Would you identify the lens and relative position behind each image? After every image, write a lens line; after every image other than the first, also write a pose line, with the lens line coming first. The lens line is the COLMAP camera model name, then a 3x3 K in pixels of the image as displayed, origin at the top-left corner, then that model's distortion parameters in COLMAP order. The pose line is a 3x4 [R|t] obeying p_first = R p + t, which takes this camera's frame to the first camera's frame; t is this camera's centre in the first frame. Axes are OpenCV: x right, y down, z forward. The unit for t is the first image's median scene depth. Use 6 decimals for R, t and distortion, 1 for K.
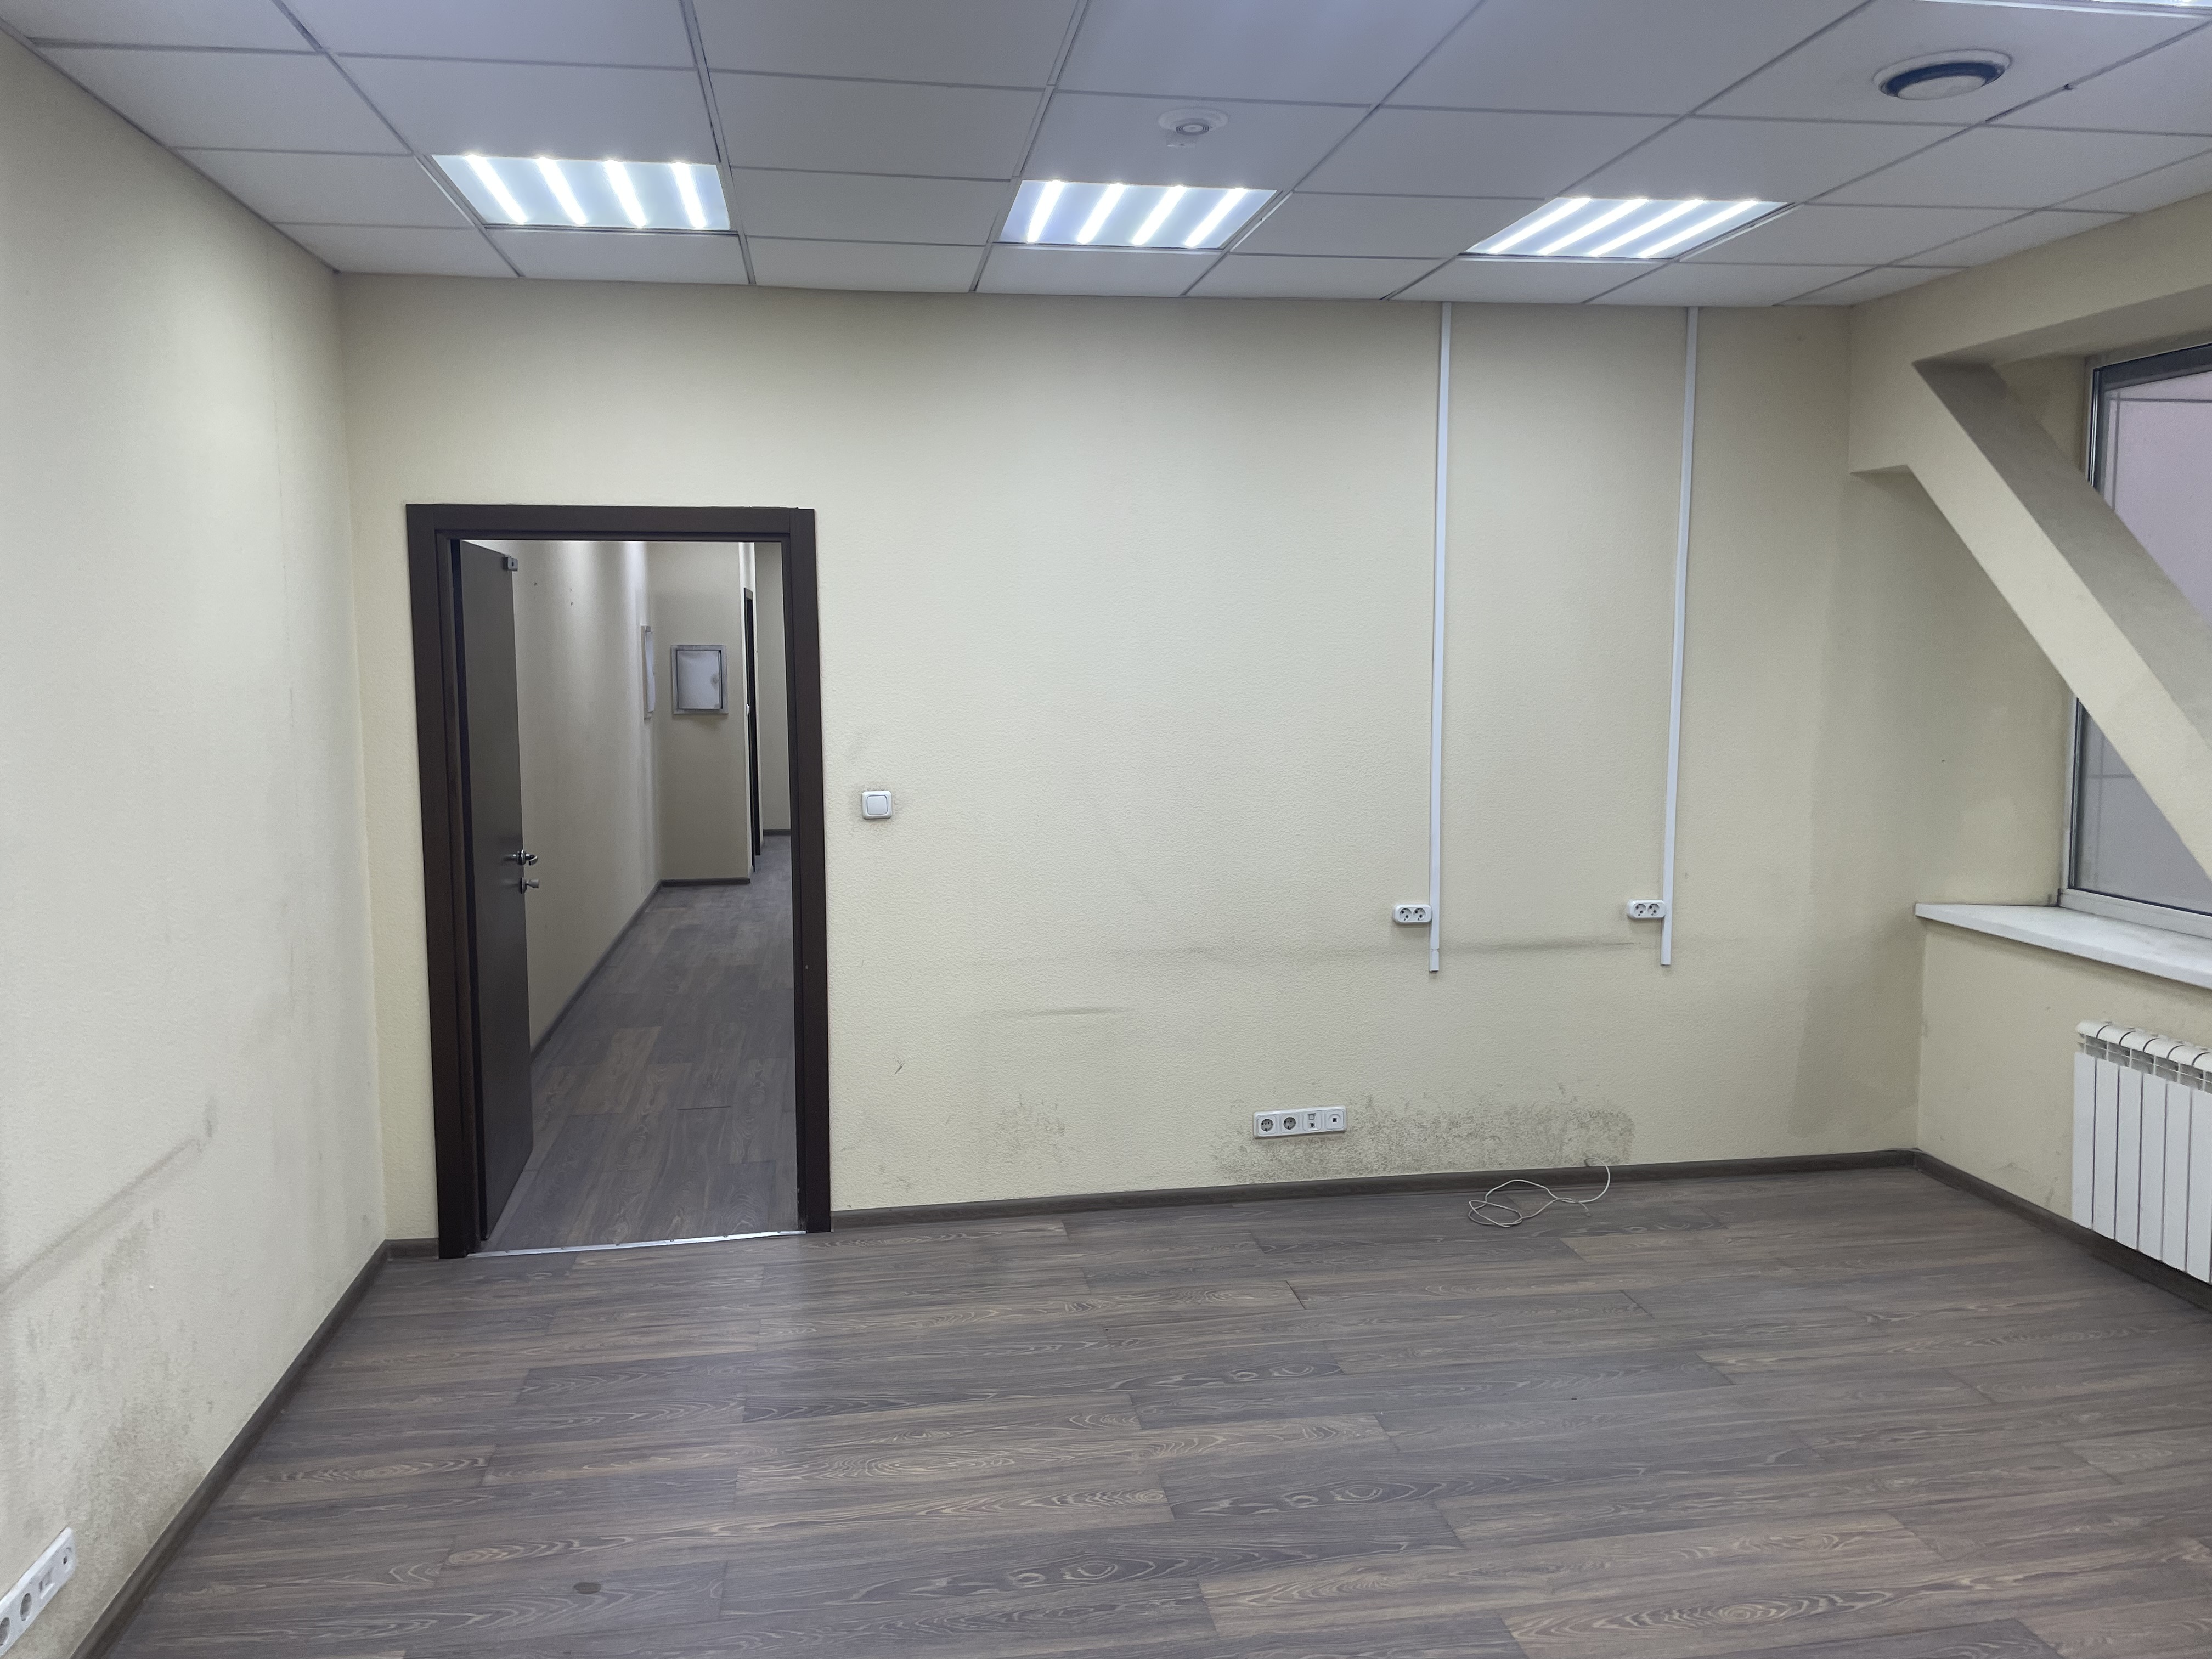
lens RADIAL K [[1667.4, 0, 1101.7], [0, 1667.4, 828.4], [0, 0, 1]] dist [0.015325, -0.033150]
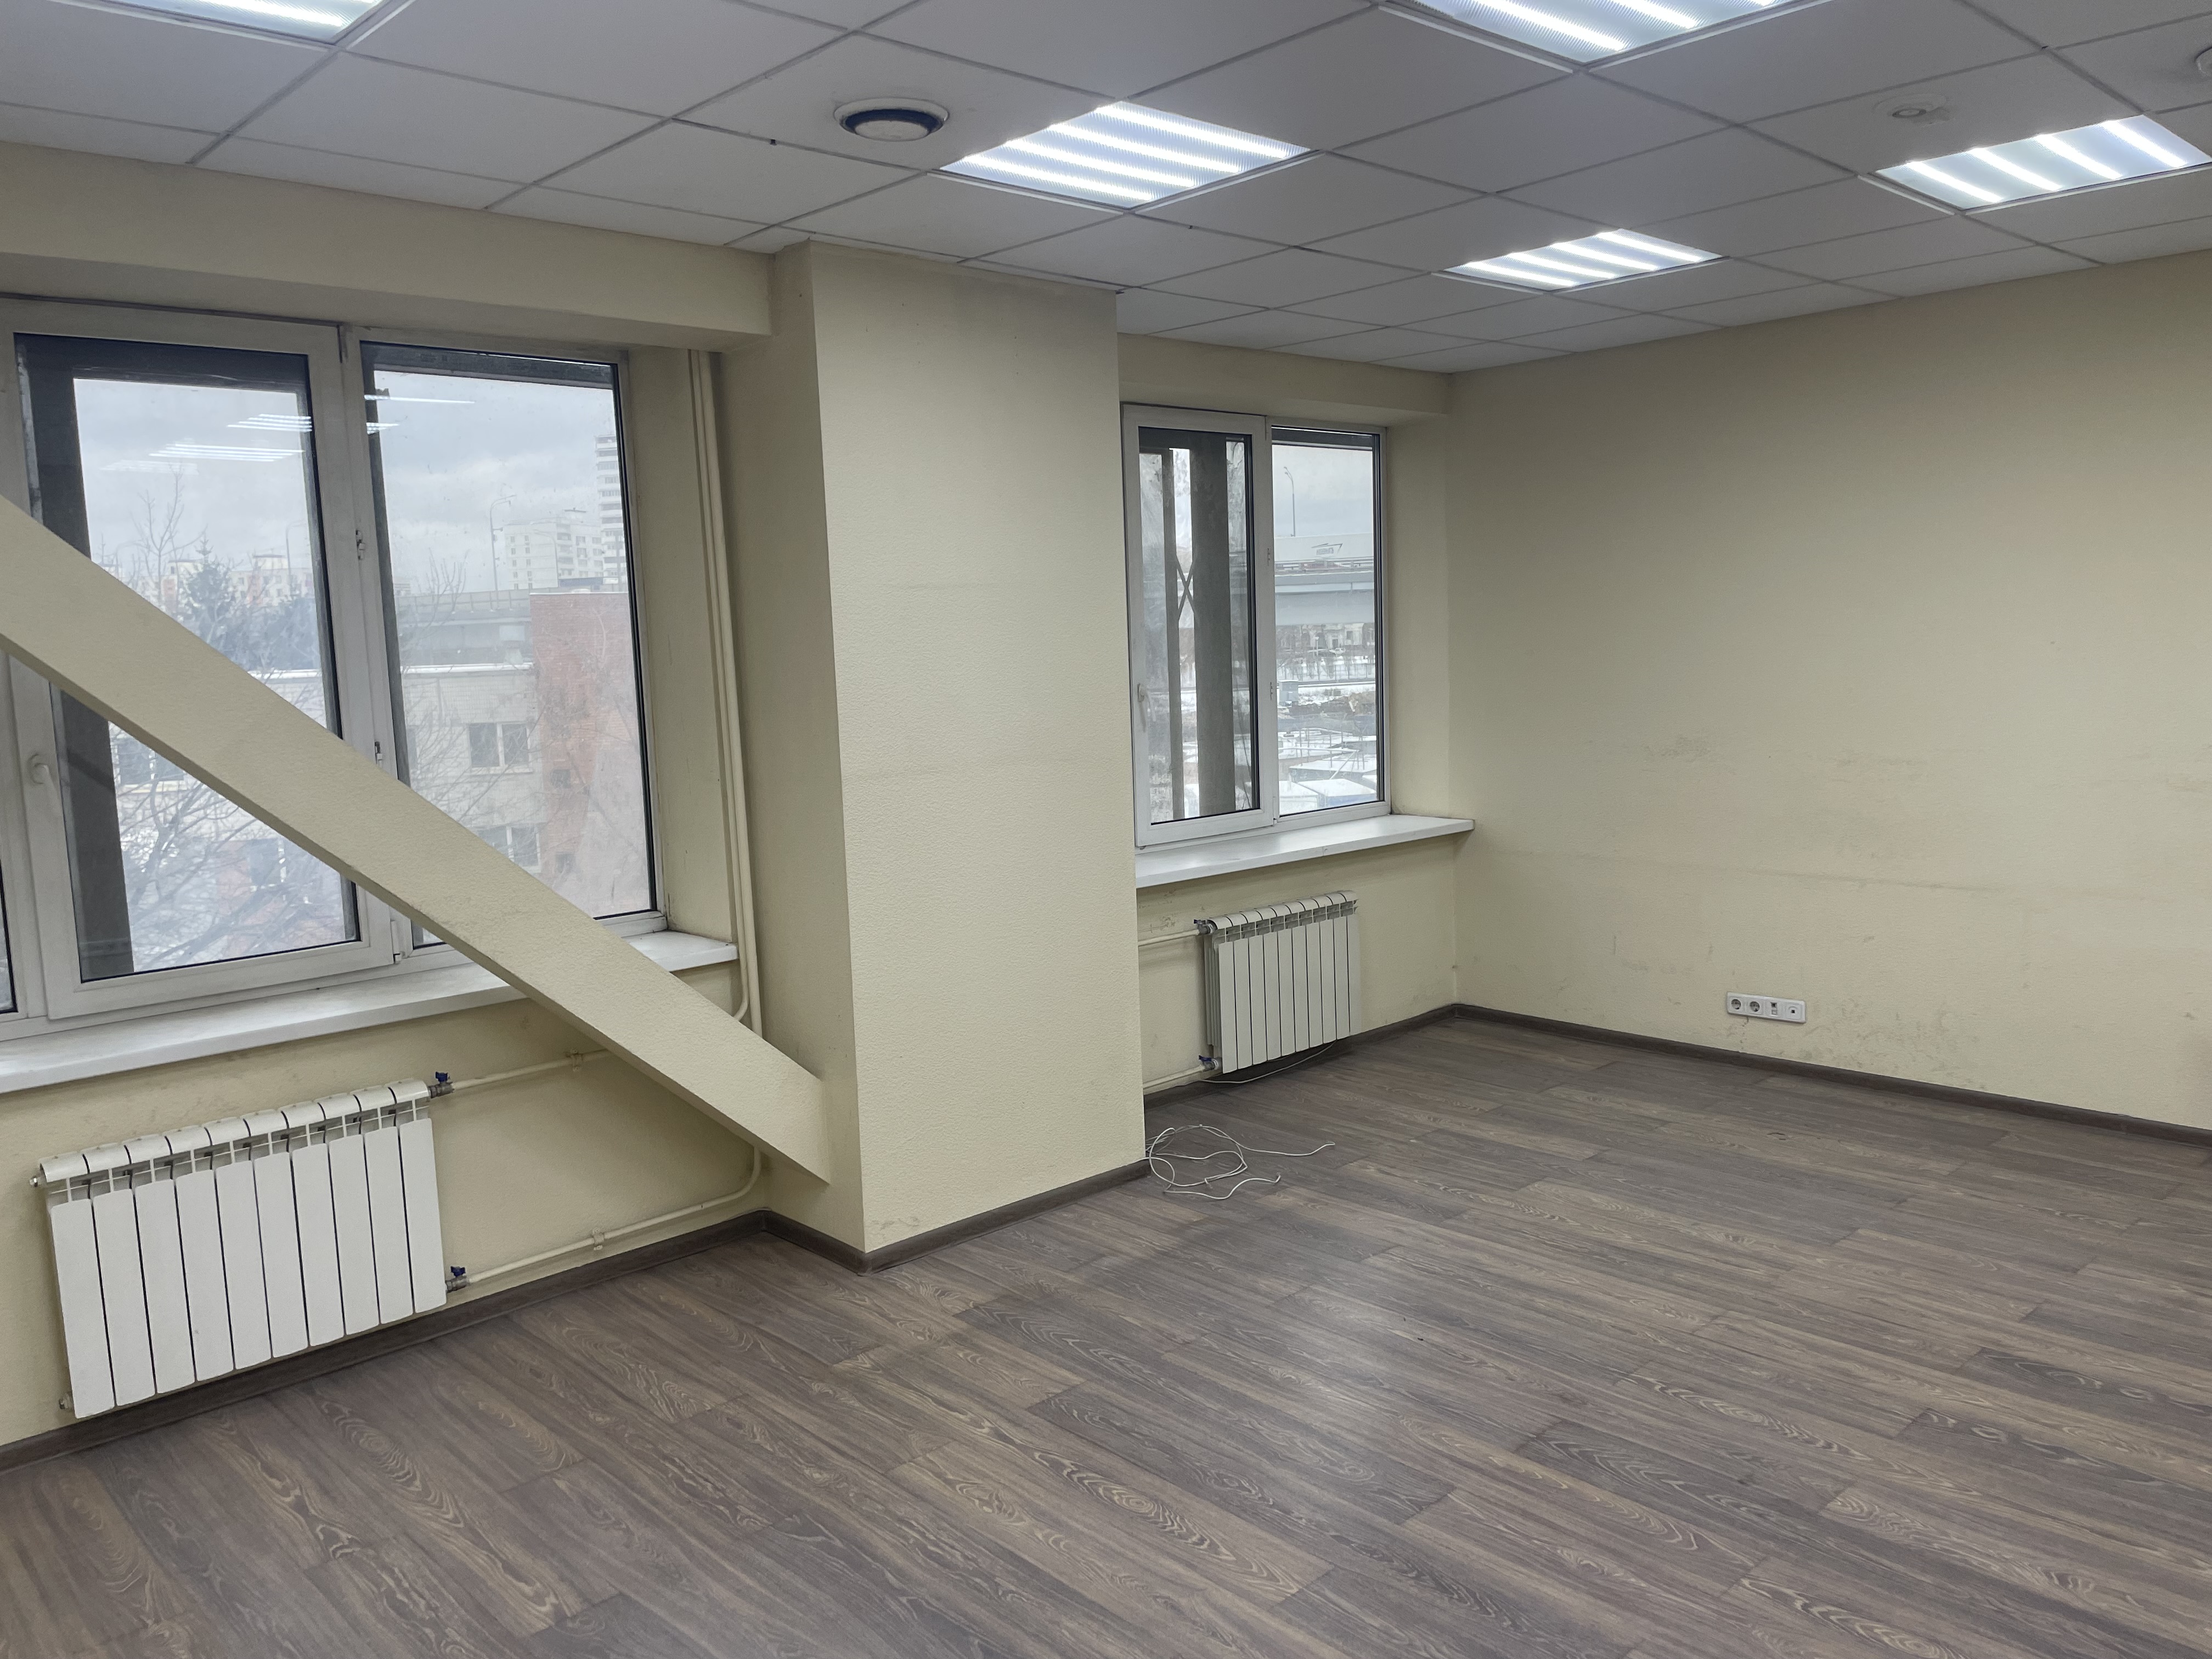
lens RADIAL K [[1667.4, 0, 1091.5], [0, 1667.4, 828.5], [0, 0, 1]] dist [0.015325, -0.033150]
pose [[-0.563358, -0.060488, 0.823996, -0.432072], [0.138888, 0.976191, 0.166616, -0.137685], [-0.814455, 0.208307, -0.541544, 1.360466]]
